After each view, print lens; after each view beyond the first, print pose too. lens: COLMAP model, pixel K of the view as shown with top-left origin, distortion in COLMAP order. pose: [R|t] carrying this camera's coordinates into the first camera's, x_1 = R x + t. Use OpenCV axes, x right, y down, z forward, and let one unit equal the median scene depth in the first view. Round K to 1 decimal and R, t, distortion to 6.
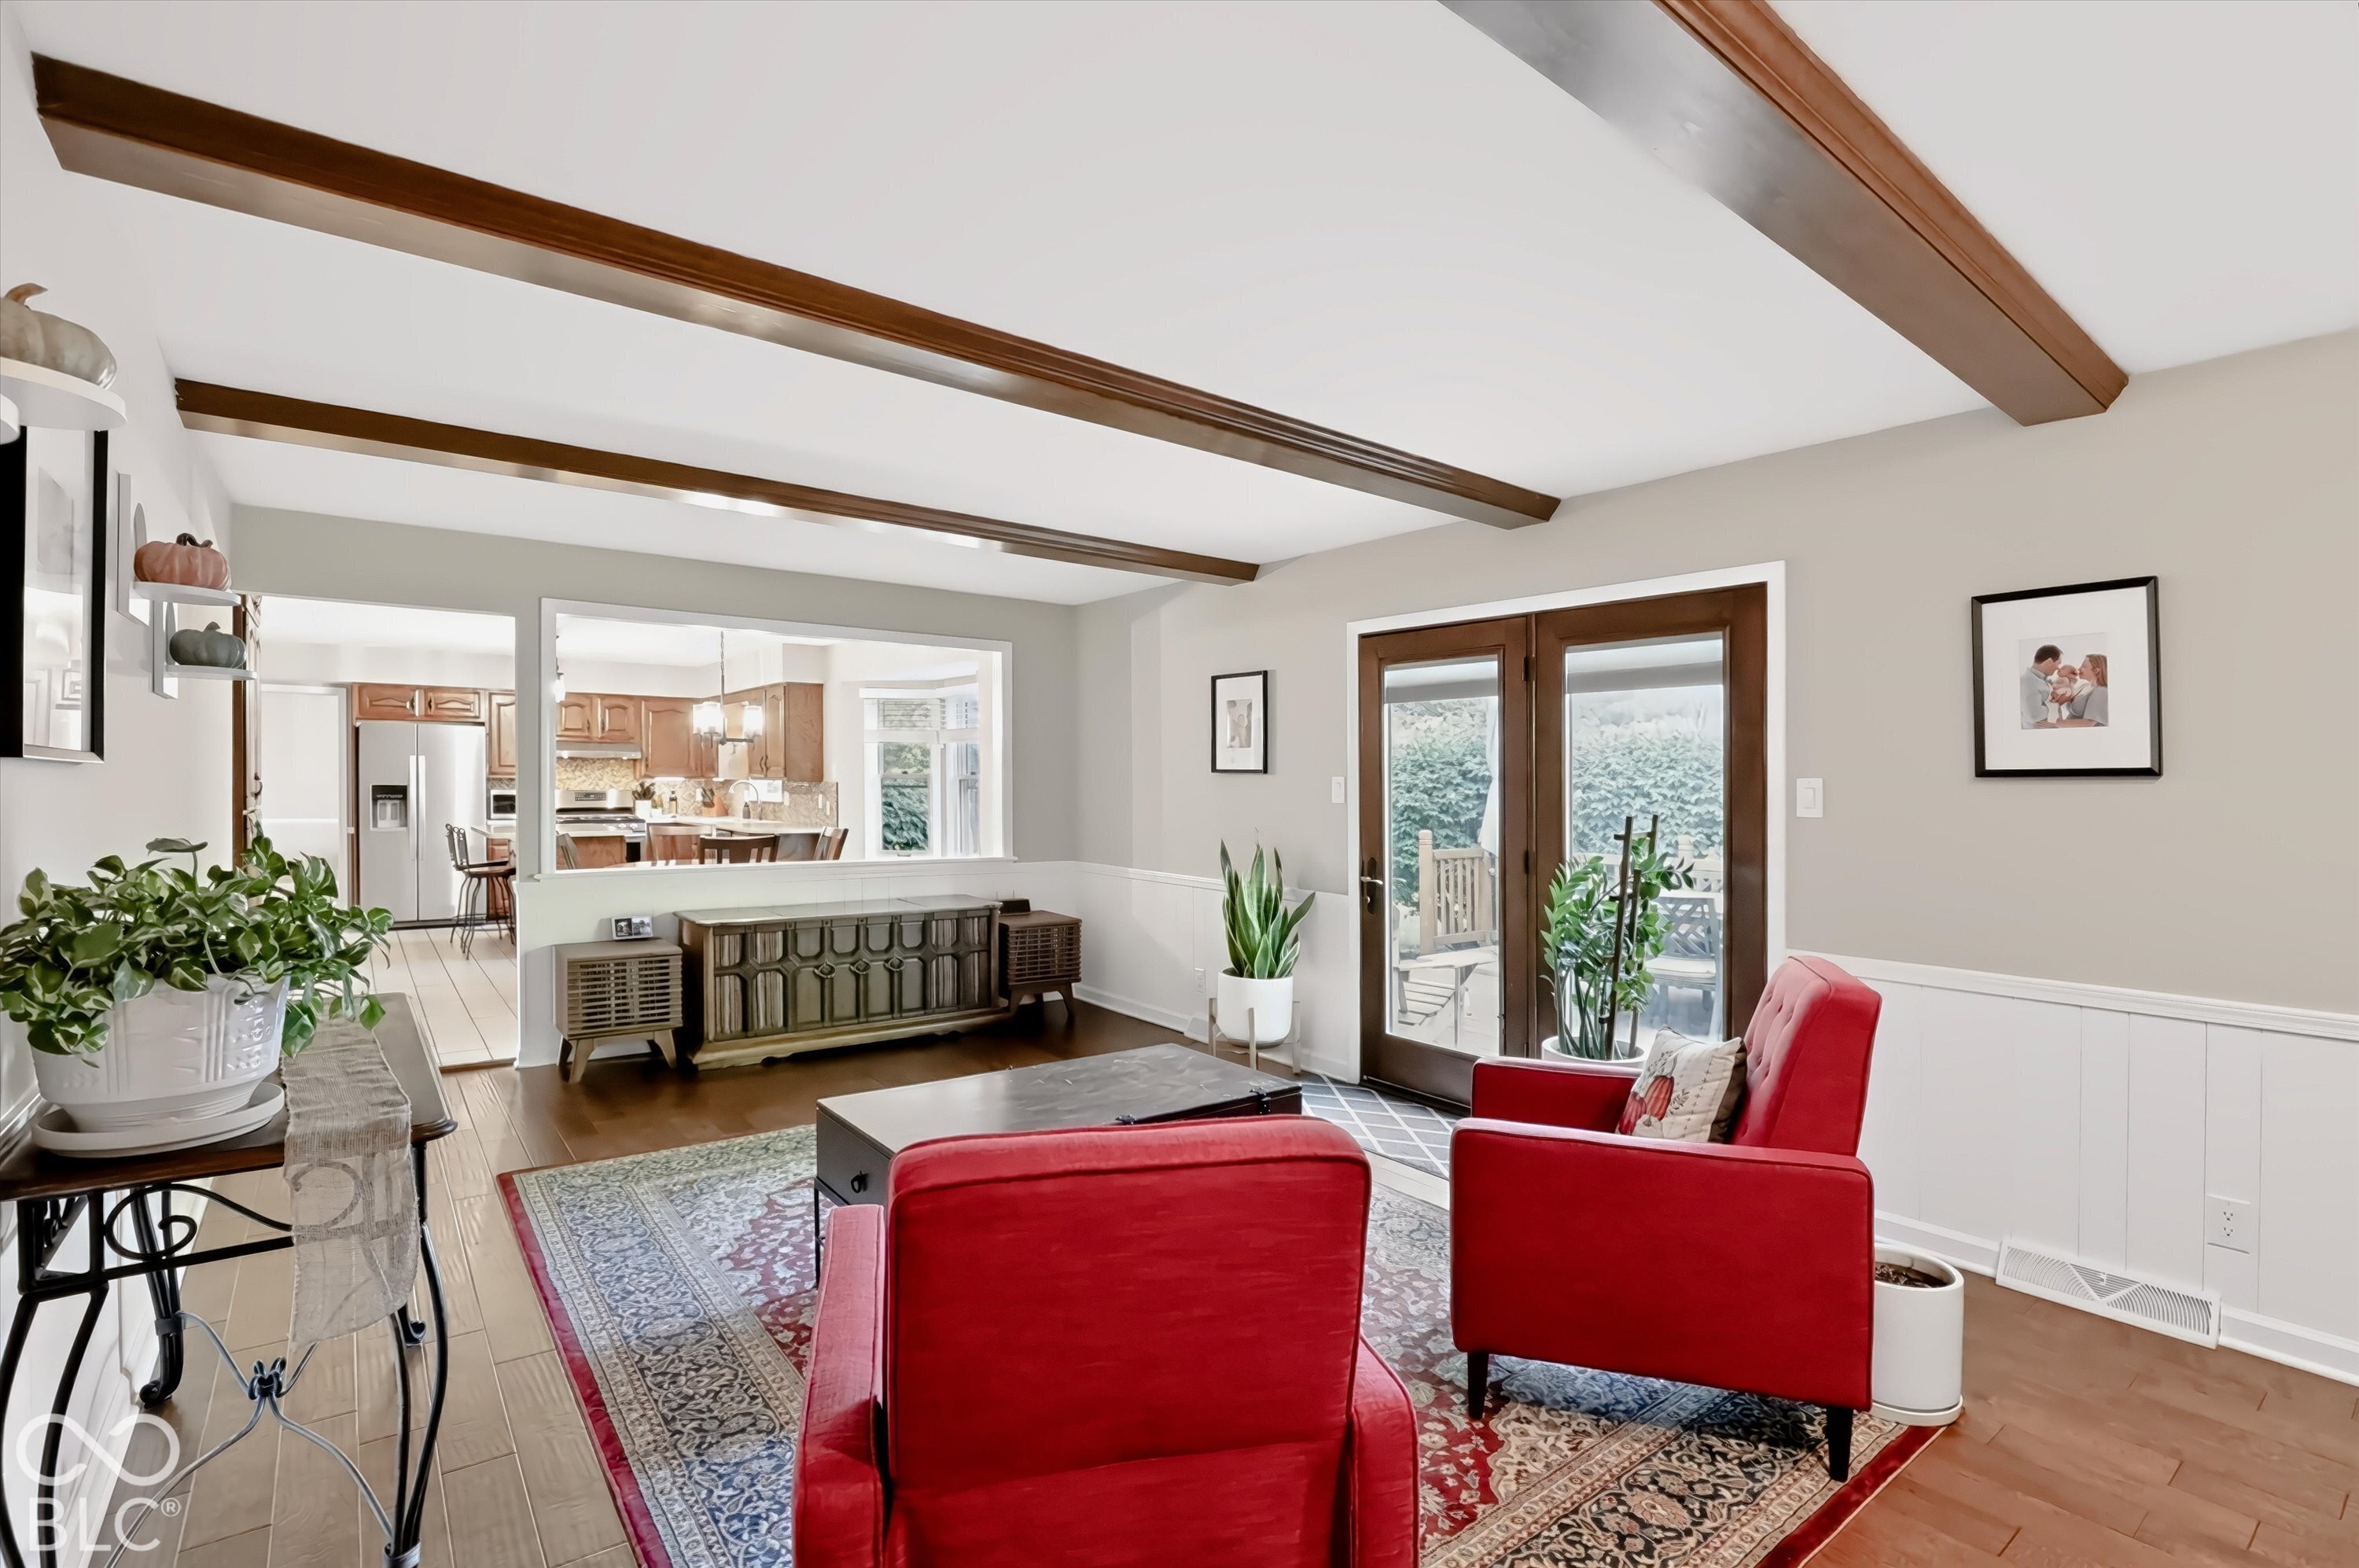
lens RADIAL K [[1096.0, 0, 1180.2], [0, 1096.0, 801.2], [0, 0, 1]] dist [-0.031276, 0.004441]
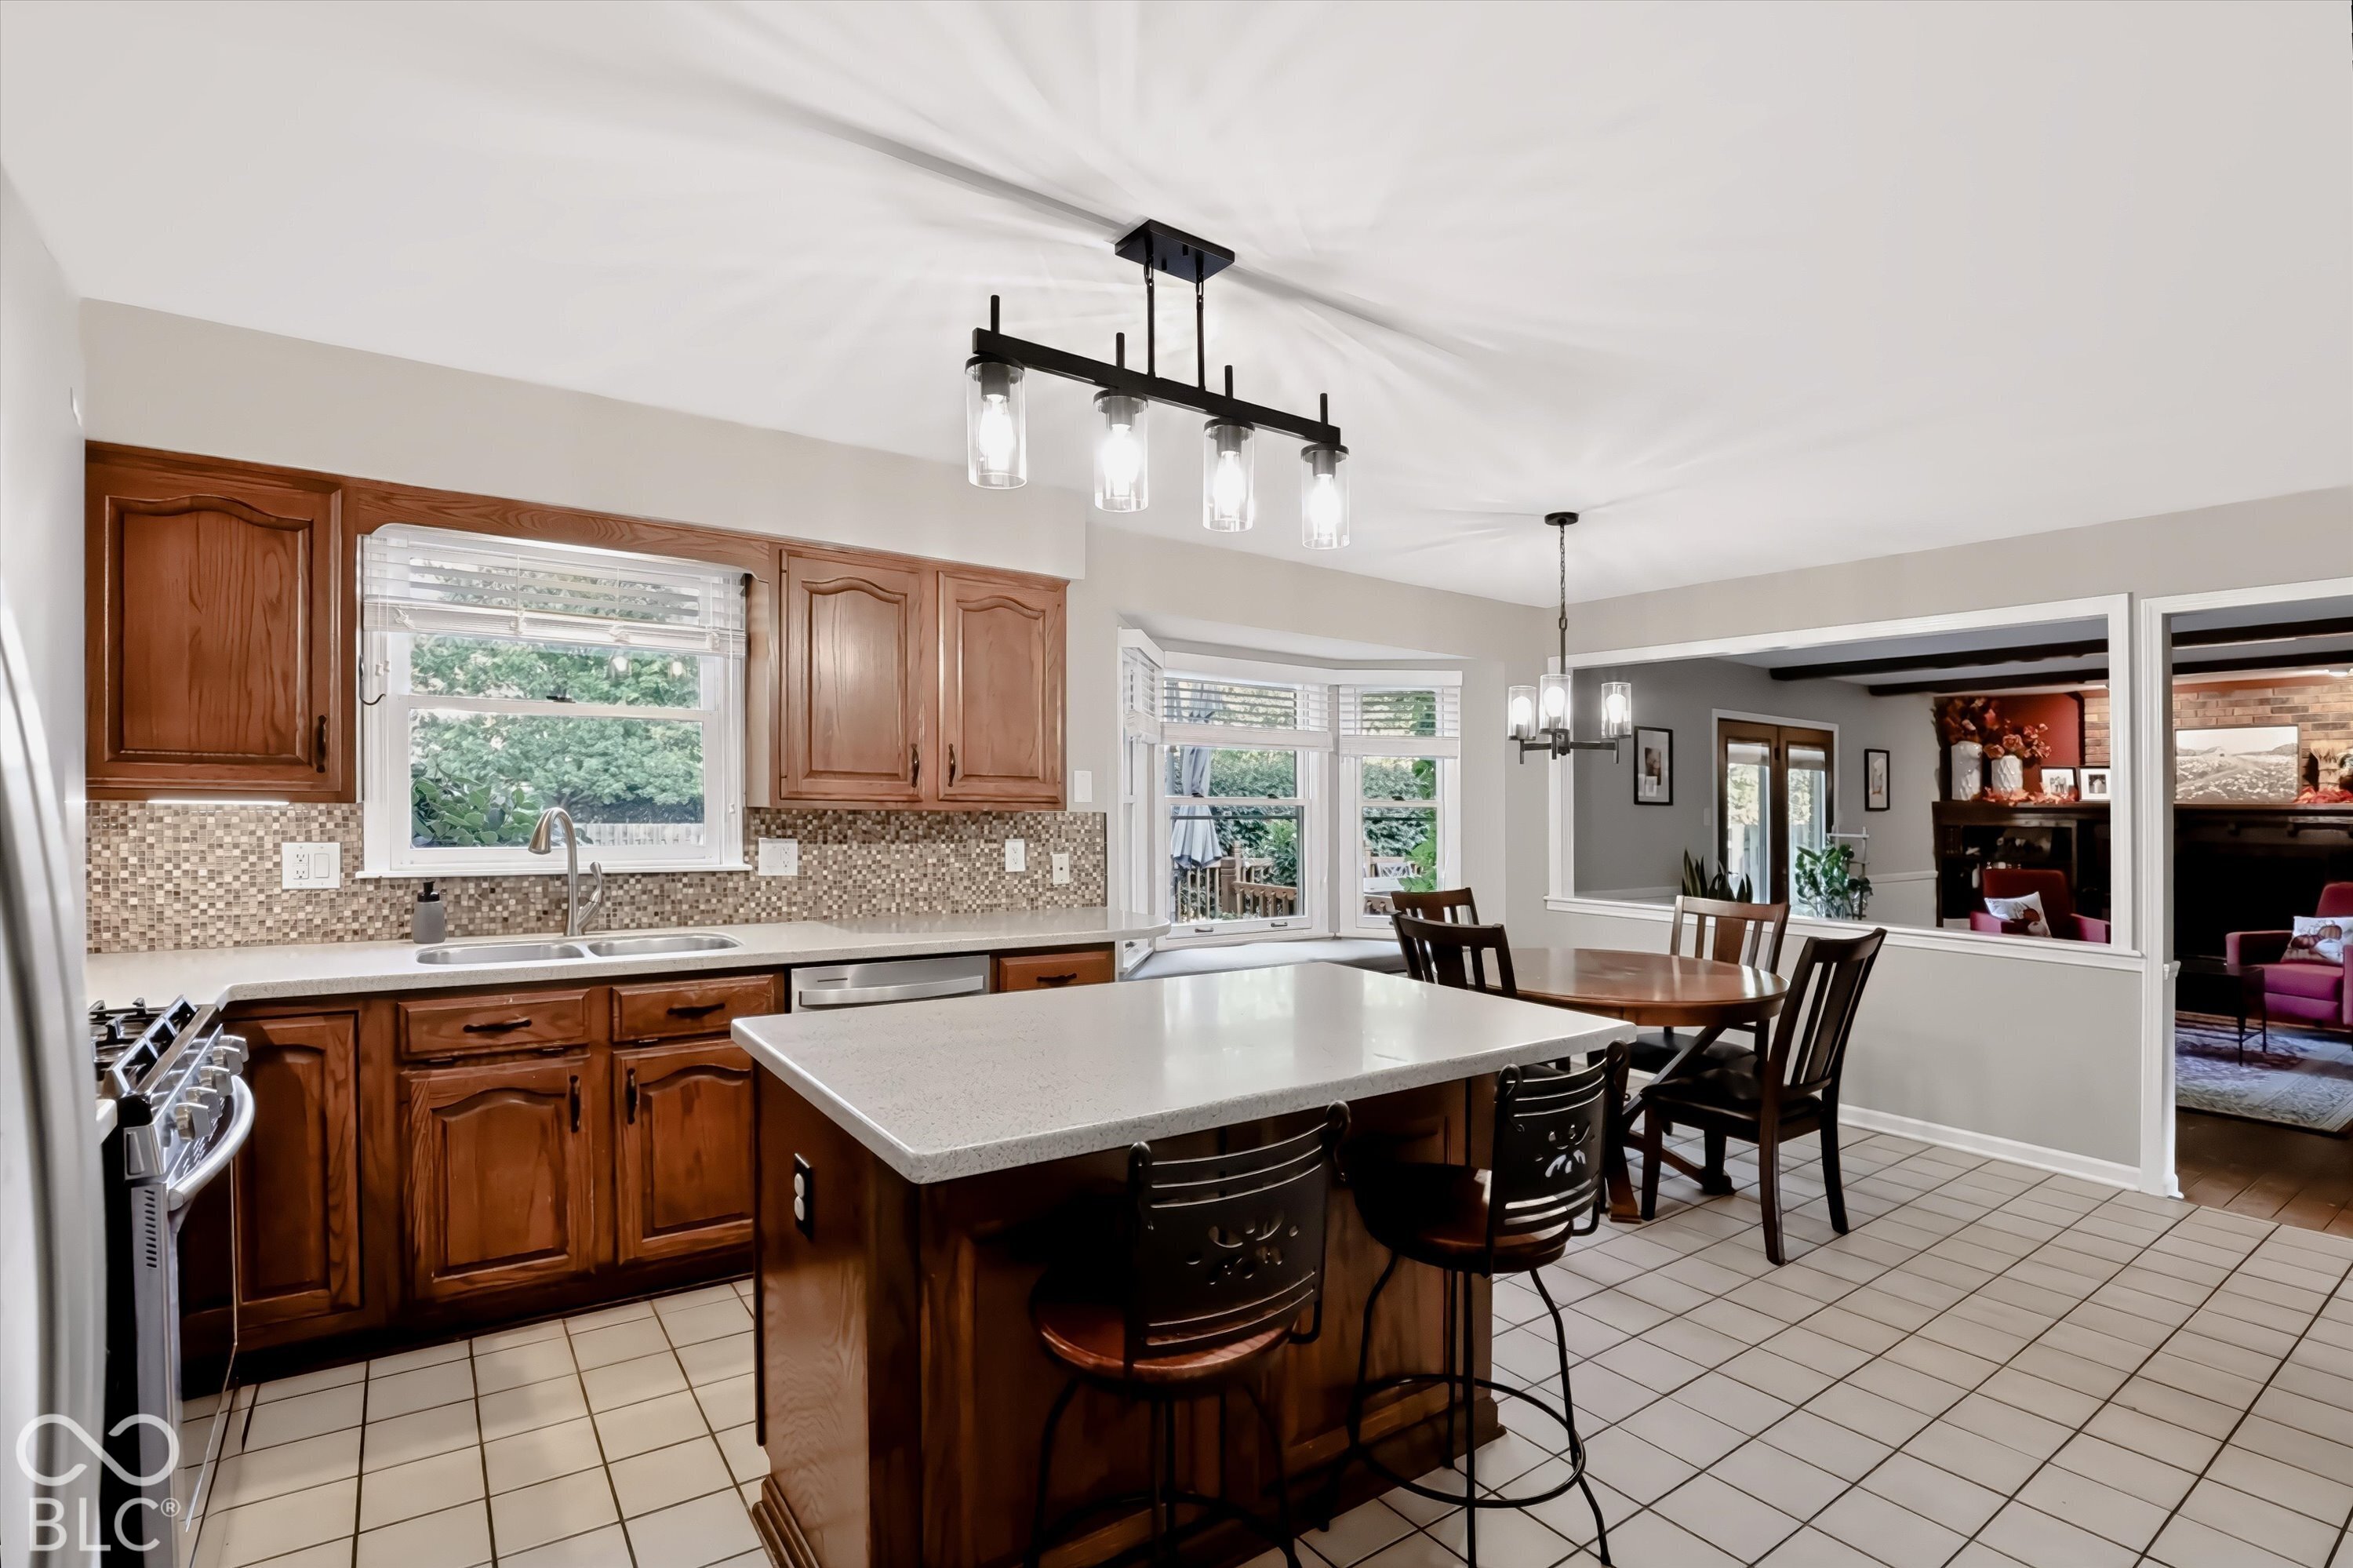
lens RADIAL K [[1093.2, 0, 1166.4], [0, 1093.2, 796.9], [0, 0, 1]] dist [-0.031276, 0.004441]
pose [[0.052624, -0.005456, 0.998599, -0.674573], [0.002520, 0.999983, 0.005331, -0.023016], [-0.998611, 0.002236, 0.052637, 0.805243]]
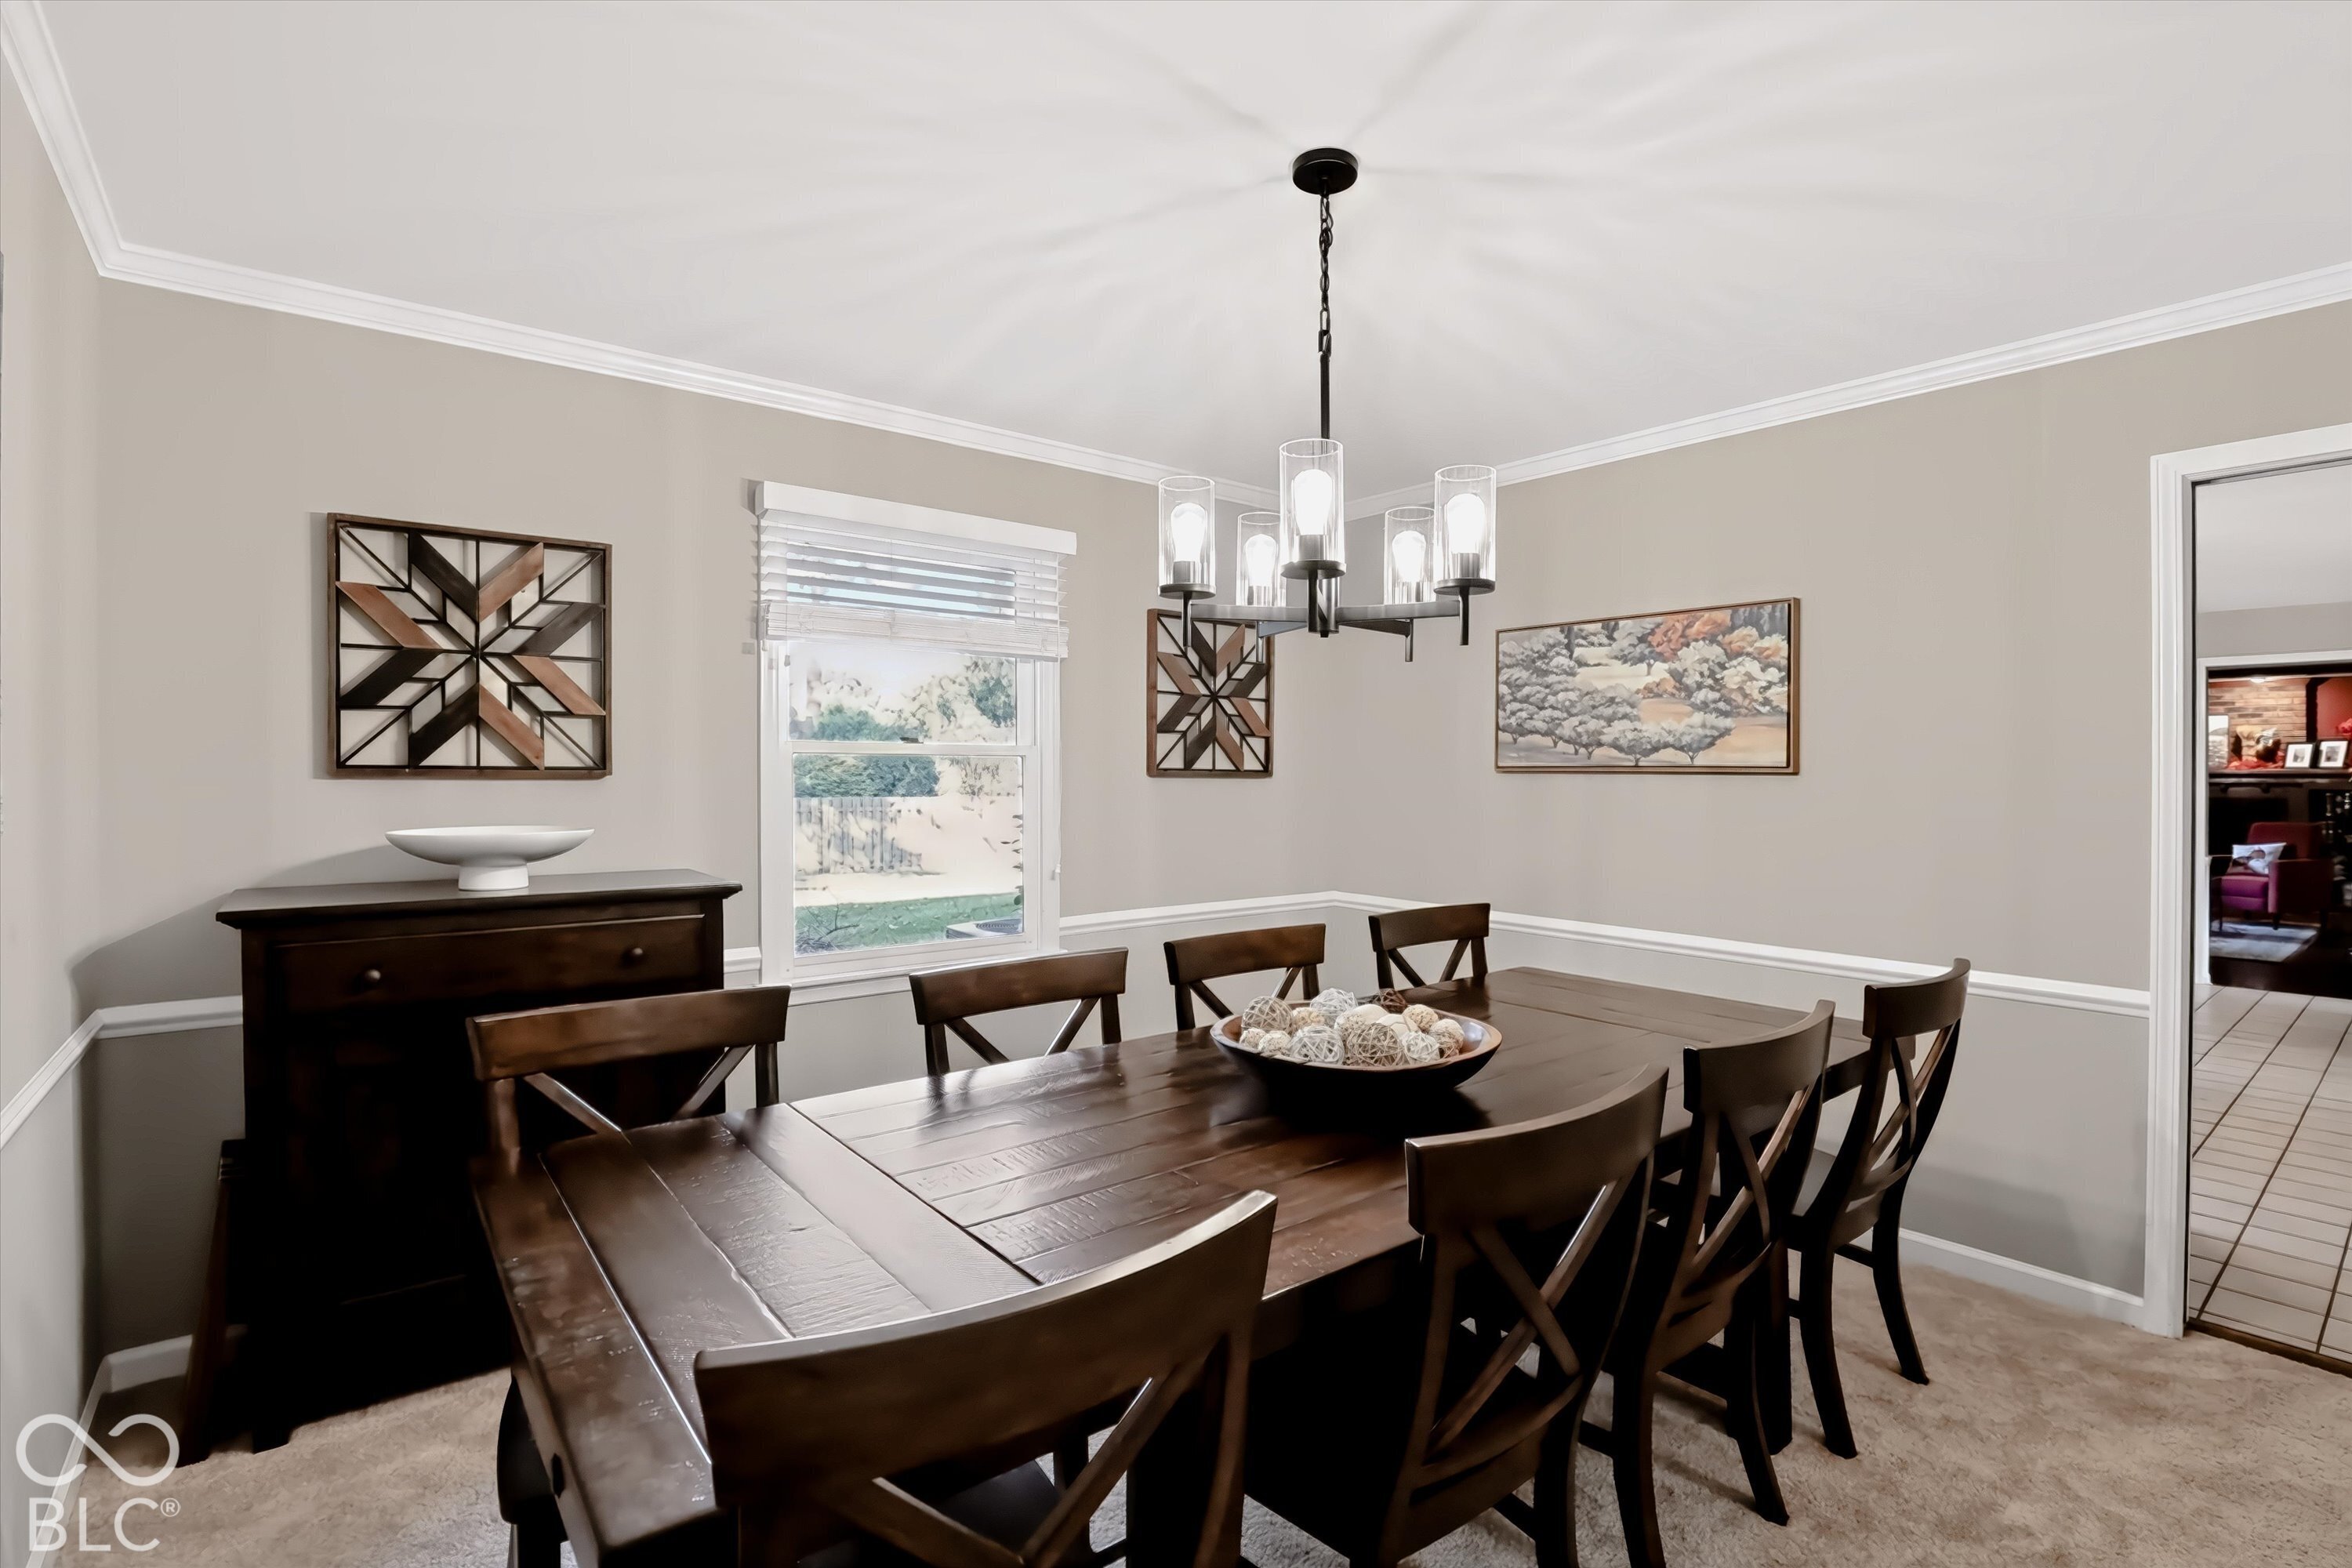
lens RADIAL K [[1092.7, 0, 1154.3], [0, 1092.7, 783.6], [0, 0, 1]] dist [-0.031276, 0.004441]
pose [[-0.006453, -0.014641, 0.999872, -0.954688], [0.011772, 0.999822, 0.014716, -0.026683], [-0.999910, 0.011866, -0.006279, 1.142345]]
